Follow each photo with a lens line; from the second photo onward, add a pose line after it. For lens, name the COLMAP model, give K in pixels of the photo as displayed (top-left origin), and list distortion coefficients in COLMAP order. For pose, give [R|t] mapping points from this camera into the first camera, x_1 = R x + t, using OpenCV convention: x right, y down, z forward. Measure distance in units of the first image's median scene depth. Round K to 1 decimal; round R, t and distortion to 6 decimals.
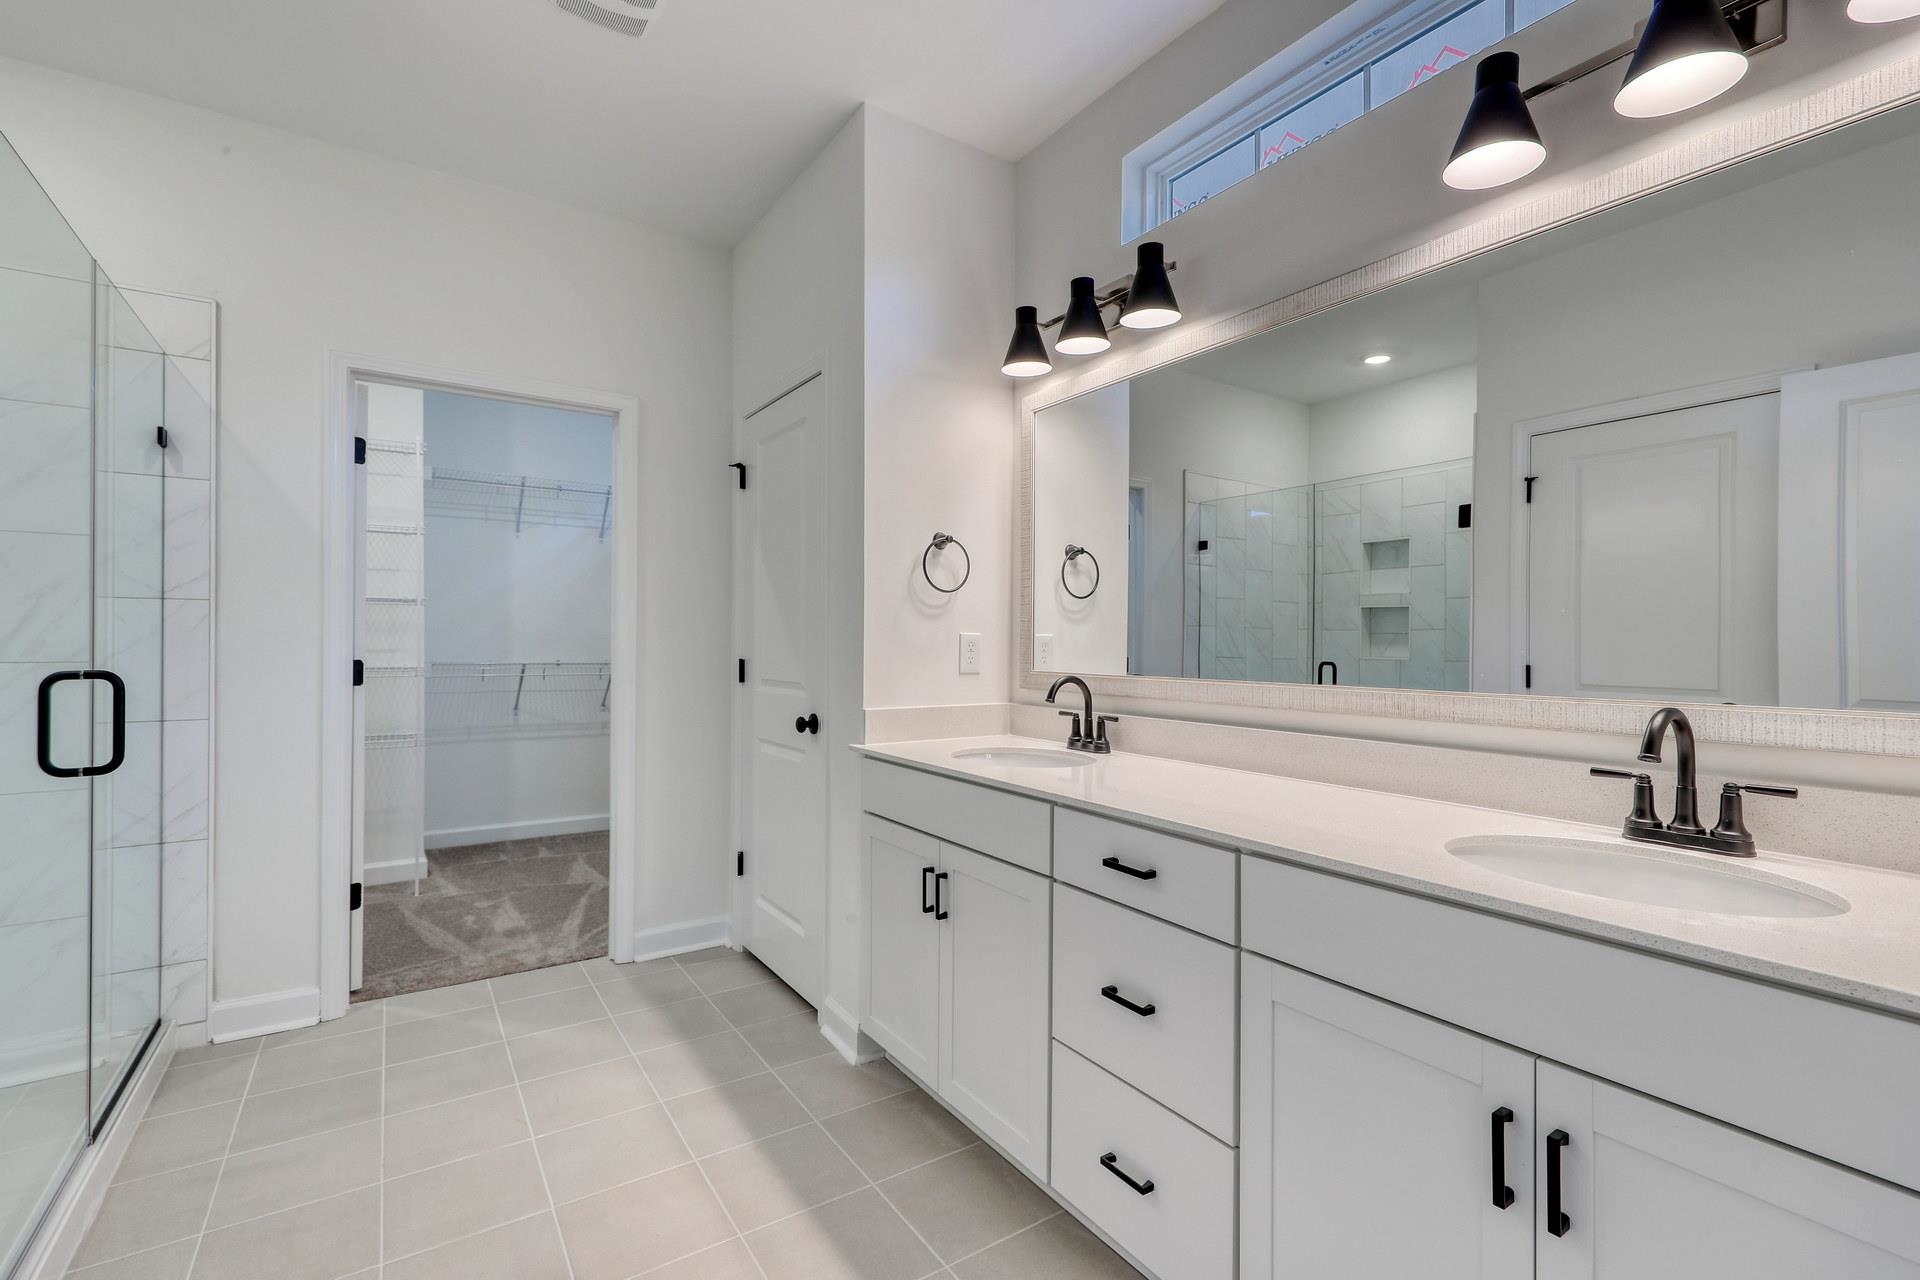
lens RADIAL K [[865.6, 0, 963.1], [0, 865.6, 636.0], [0, 0, 1]] dist [0.001605, -0.000505]
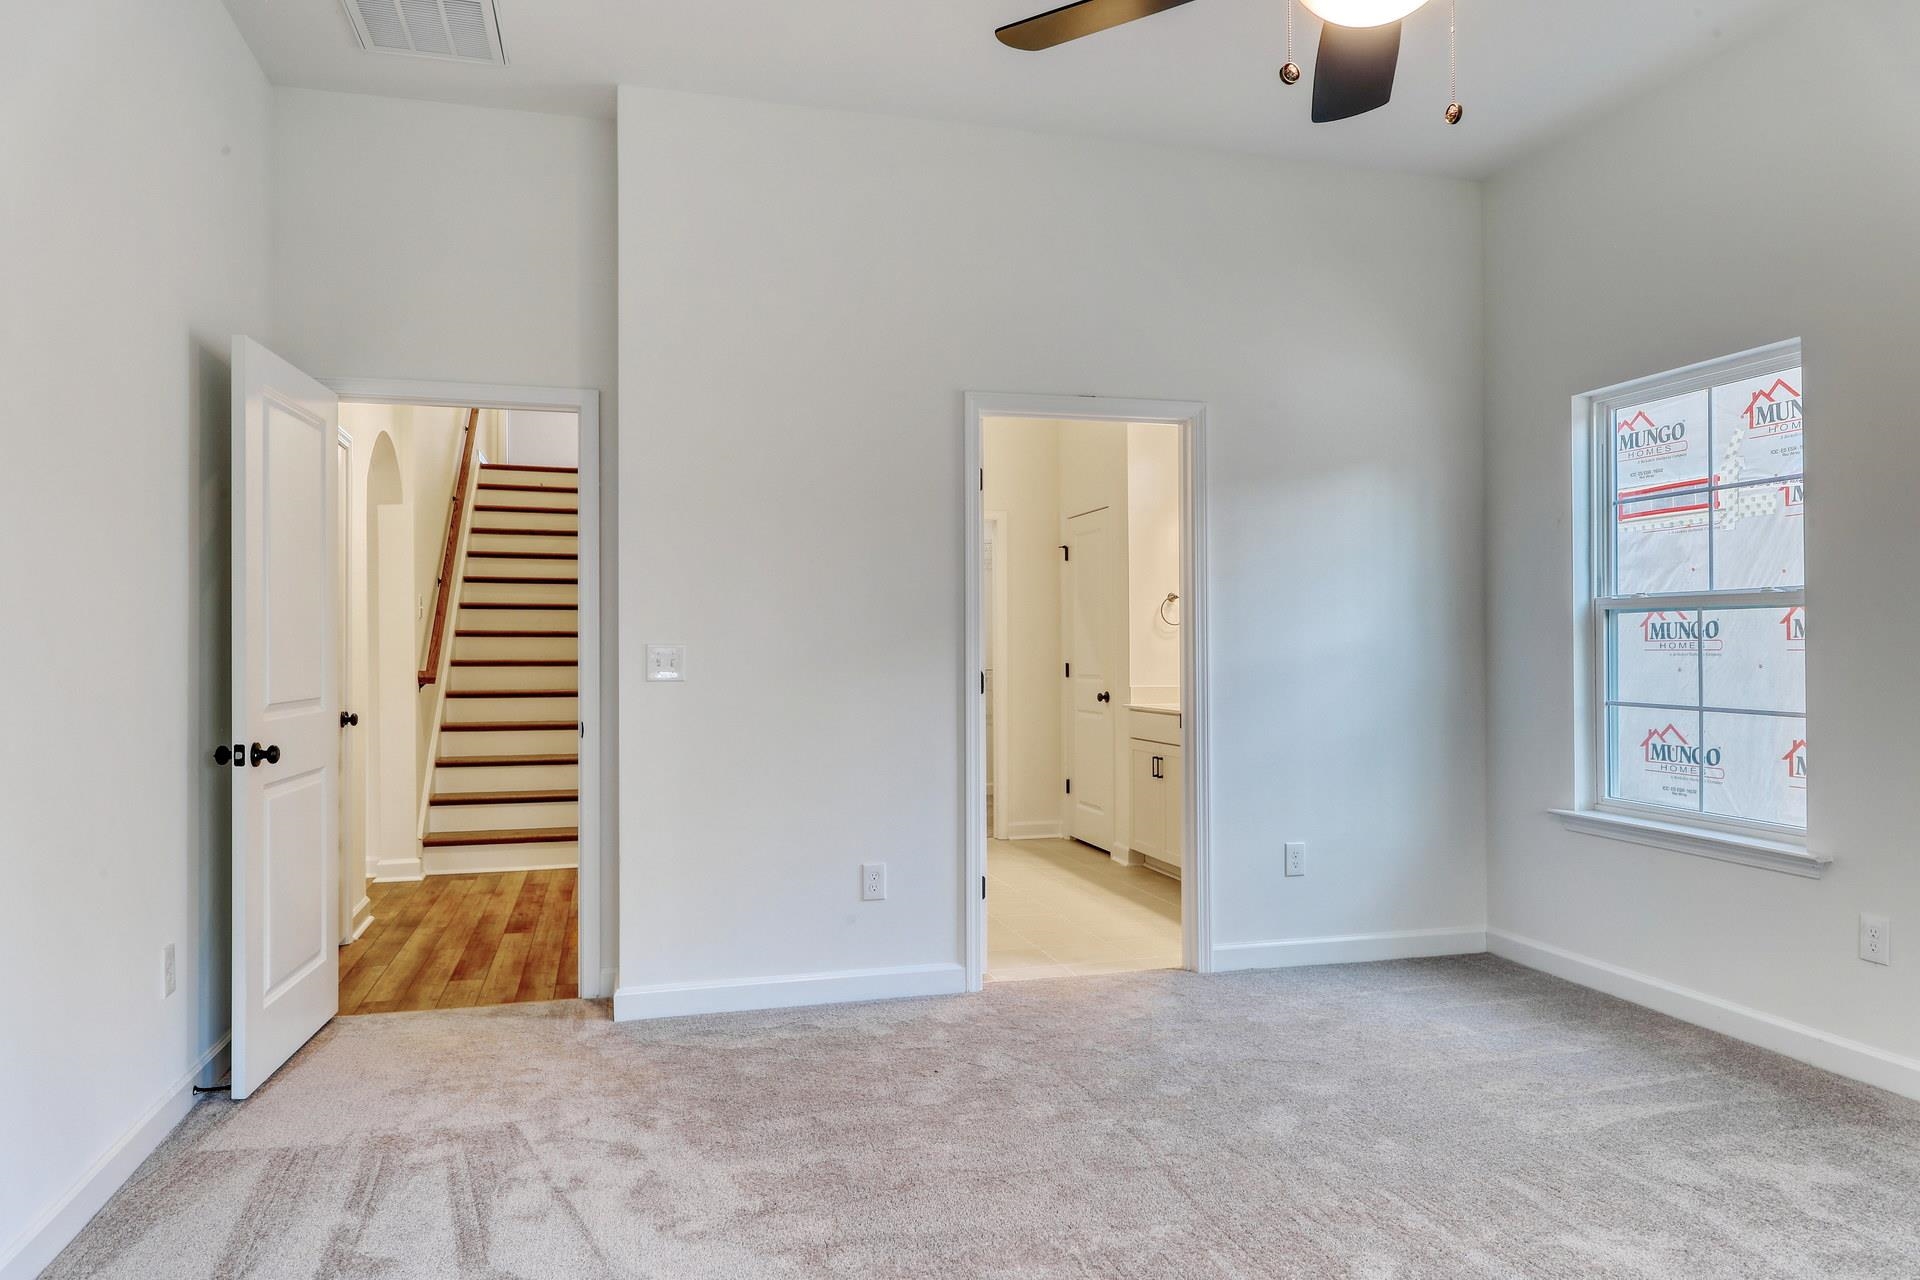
lens RADIAL K [[1251.1, 0, 957.7], [0, 1251.1, 655.2], [0, 0, 1]] dist [0.003744, -0.001877]
pose [[0.946467, -0.011129, -0.322610, 0.385964], [0.012763, 0.999914, 0.002950, 0.000880], [0.322549, -0.006910, 0.946527, -1.616568]]
